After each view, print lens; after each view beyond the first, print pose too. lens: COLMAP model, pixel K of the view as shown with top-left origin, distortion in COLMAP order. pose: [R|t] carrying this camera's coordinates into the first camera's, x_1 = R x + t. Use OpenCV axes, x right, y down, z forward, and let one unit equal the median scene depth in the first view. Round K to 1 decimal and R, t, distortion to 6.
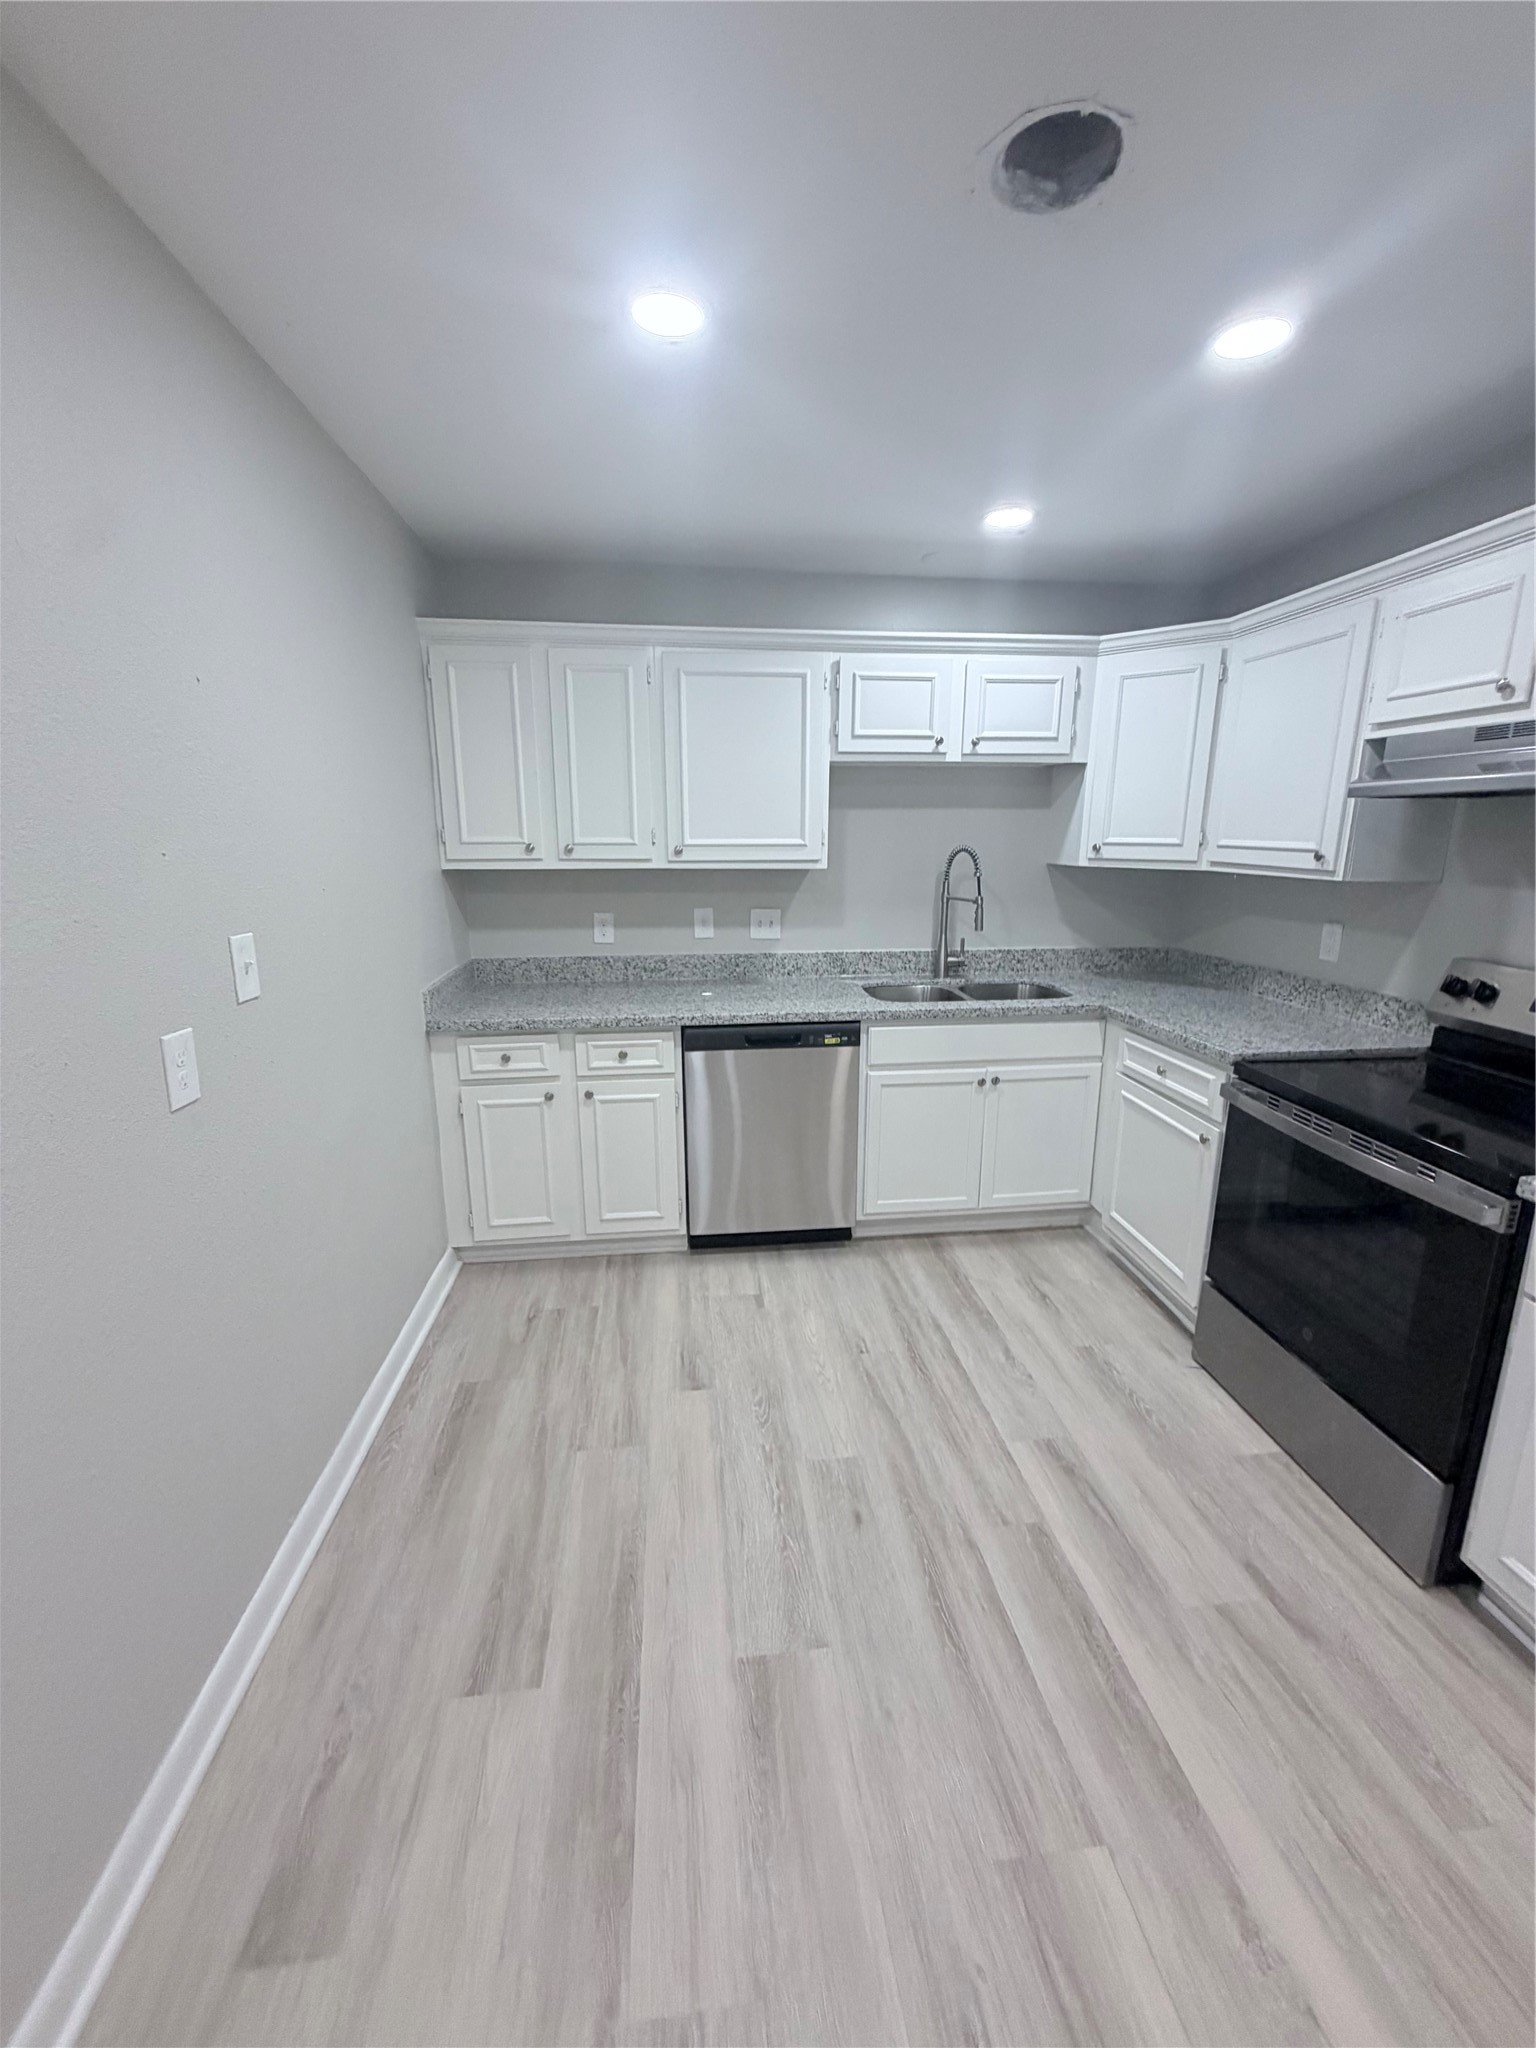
lens RADIAL K [[815.4, 0, 768.0], [0, 815.4, 1016.8], [0, 0, 1]] dist [0.001652, -0.000162]
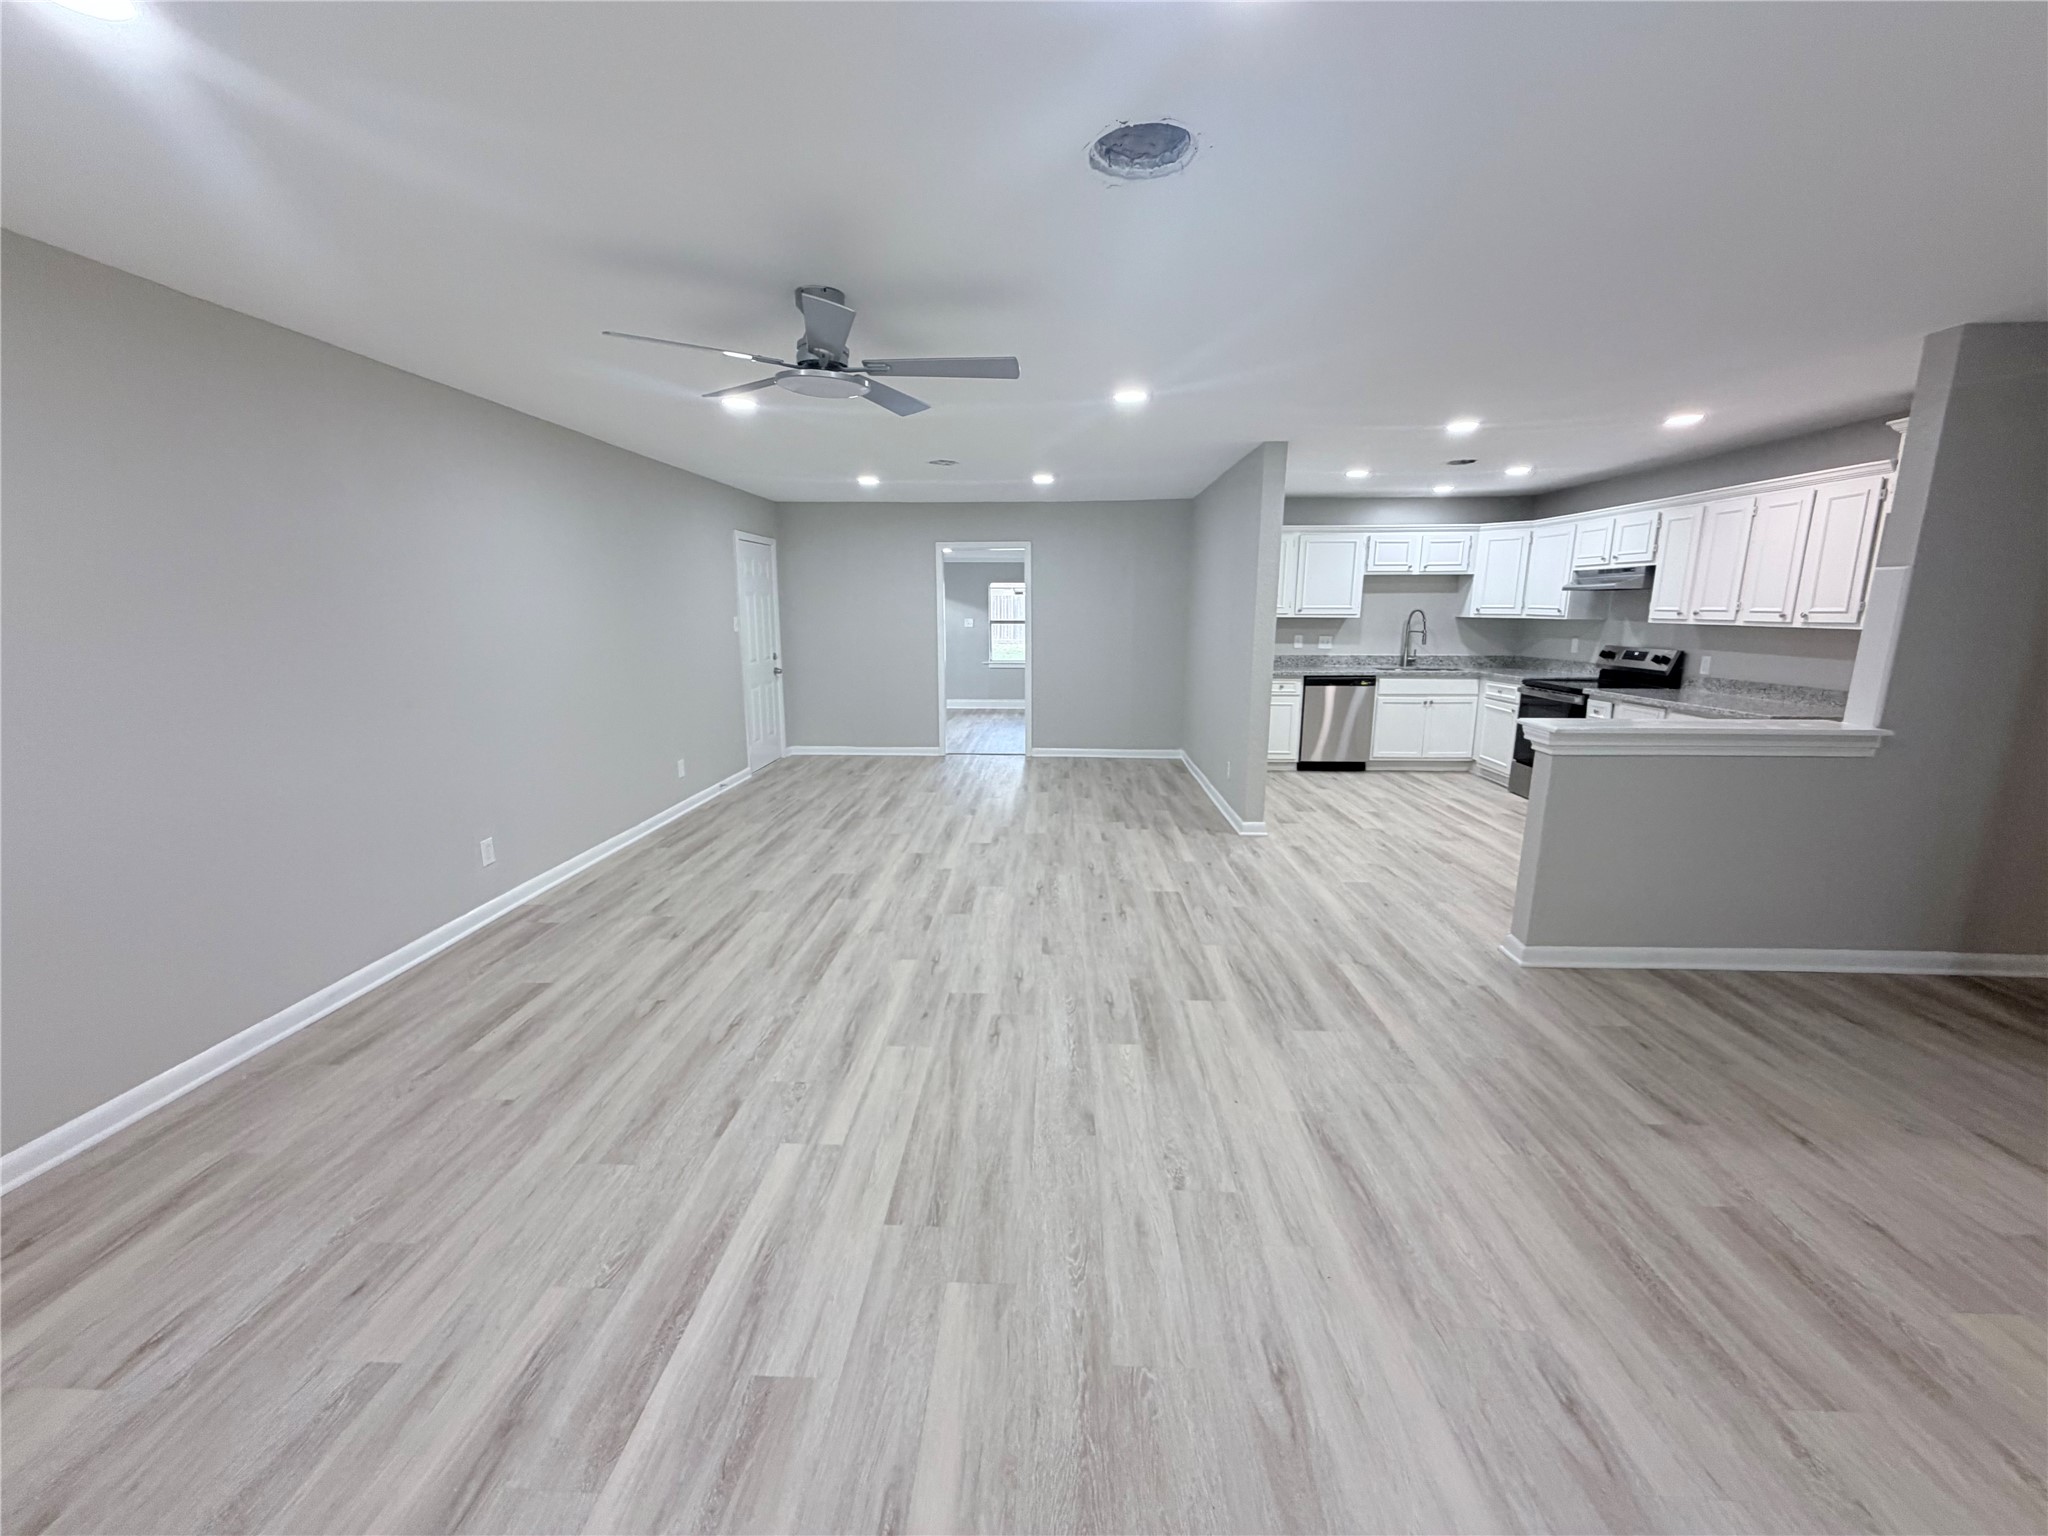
lens RADIAL K [[815.4, 0, 1015.8], [0, 815.4, 765.9], [0, 0, 1]] dist [0.001652, -0.000162]
pose [[0.986405, 0.031679, -0.161251, -0.638469], [-0.036814, 0.998903, -0.028954, 0.442455], [0.160156, 0.034496, 0.986489, -1.866403]]
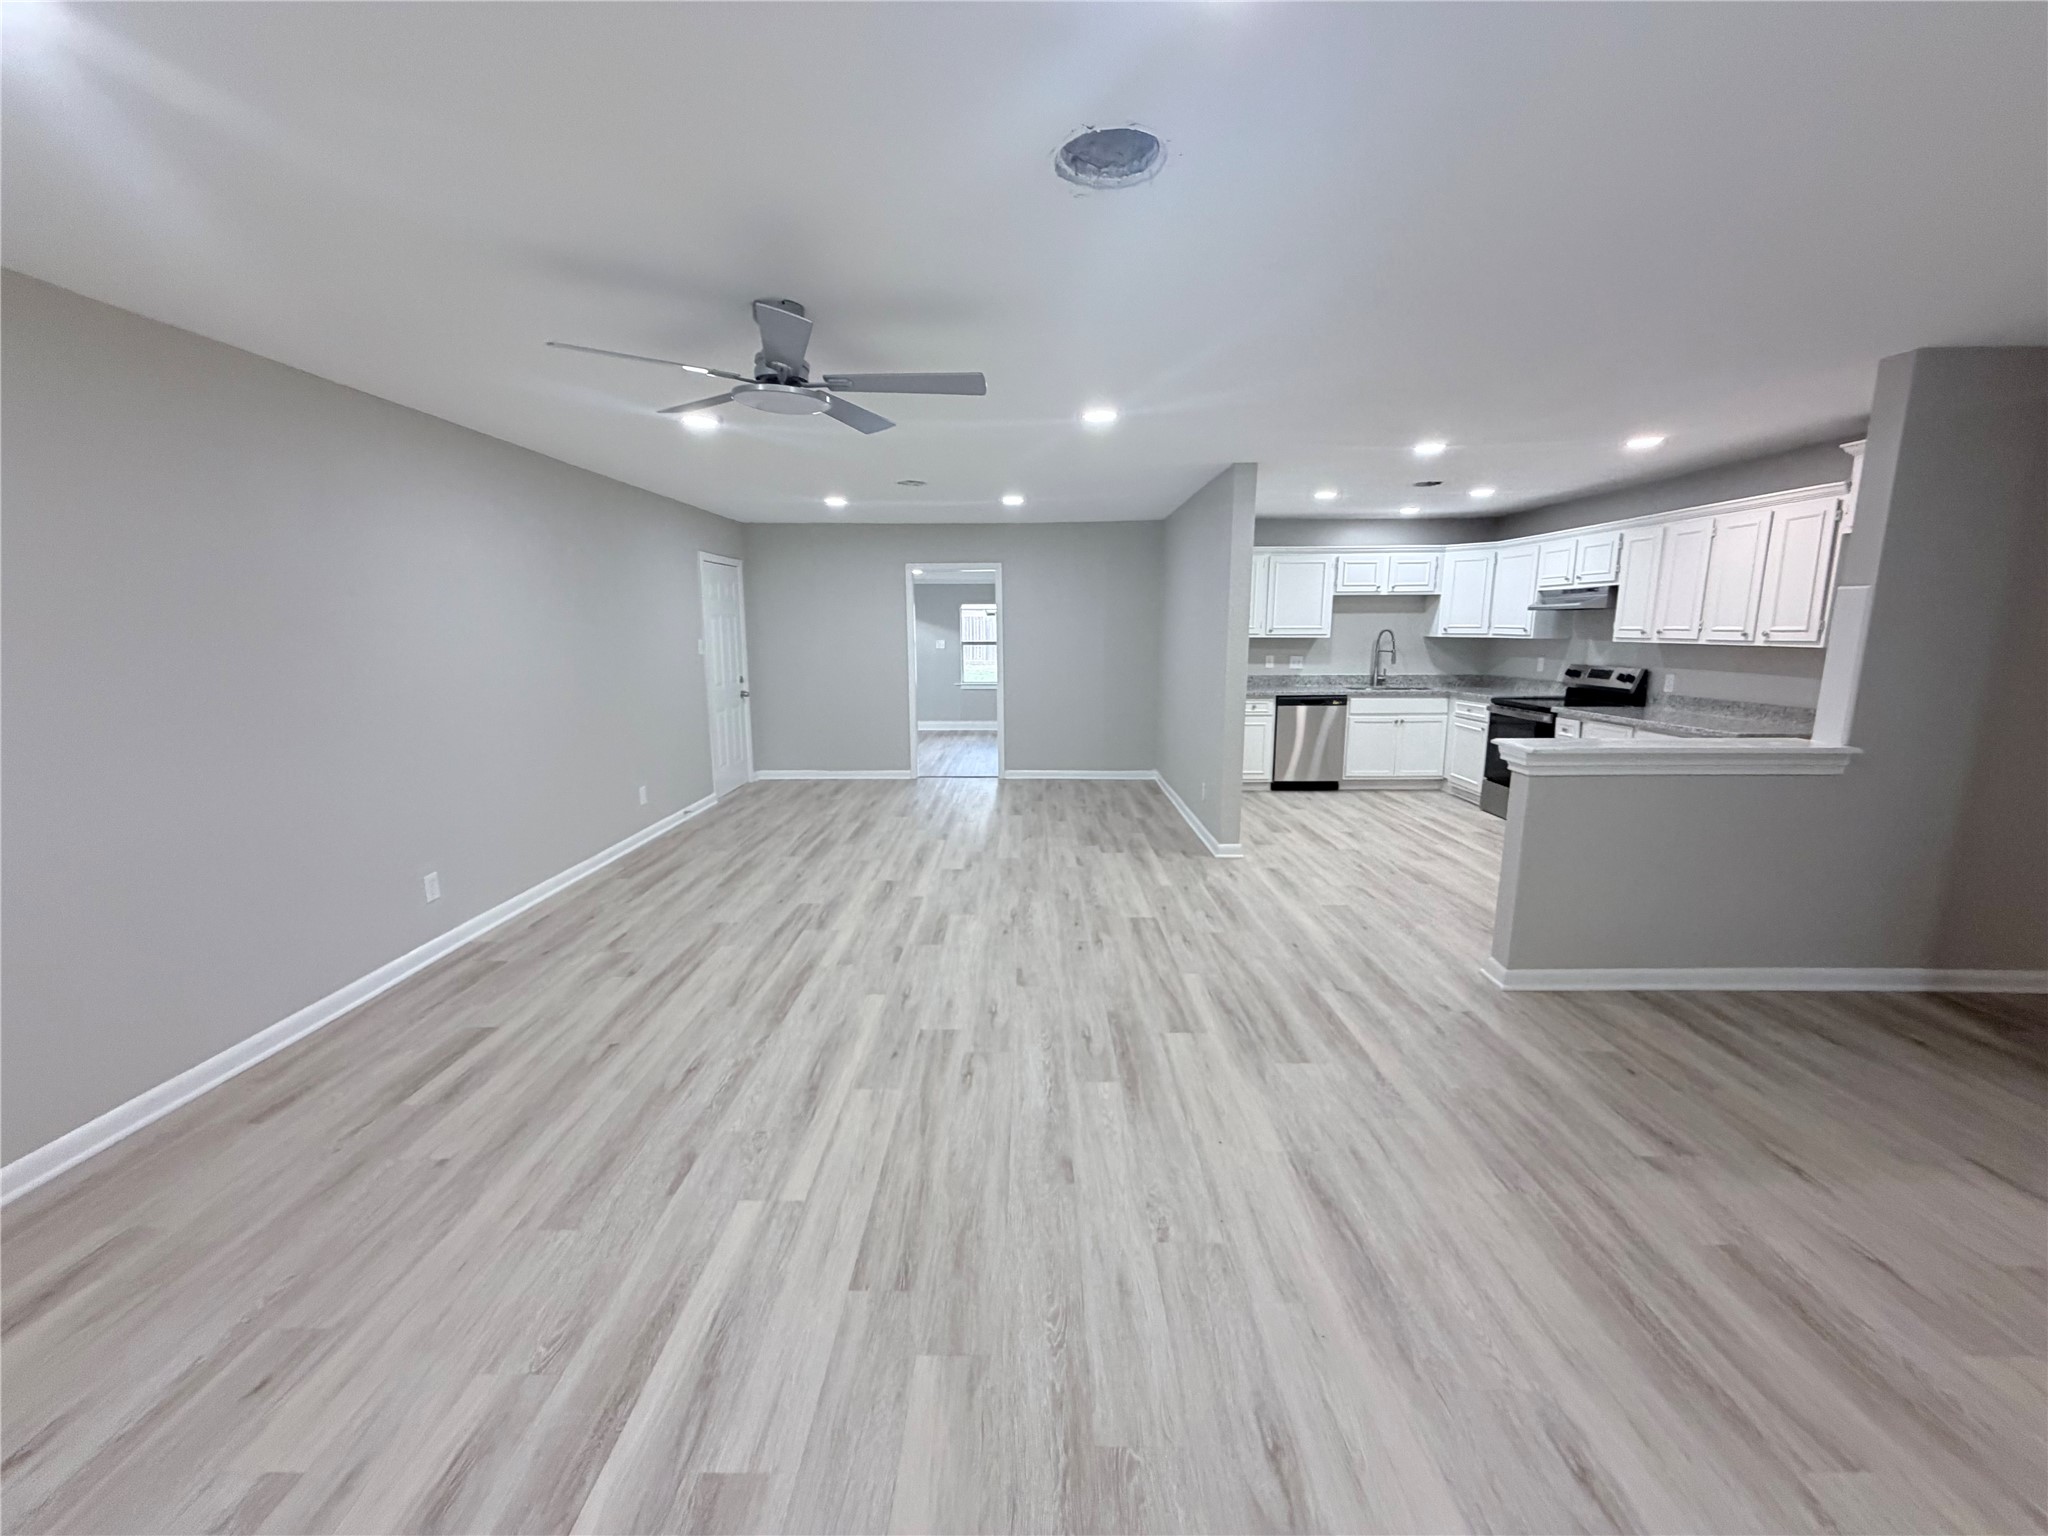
lens RADIAL K [[815.1, 0, 1016.9], [0, 815.1, 765.7], [0, 0, 1]] dist [0.000613, -0.000007]
pose [[0.991524, 0.018206, -0.128644, -0.641733], [-0.025482, 0.998154, -0.055135, 0.431966], [0.127403, 0.057946, 0.990157, -1.823810]]
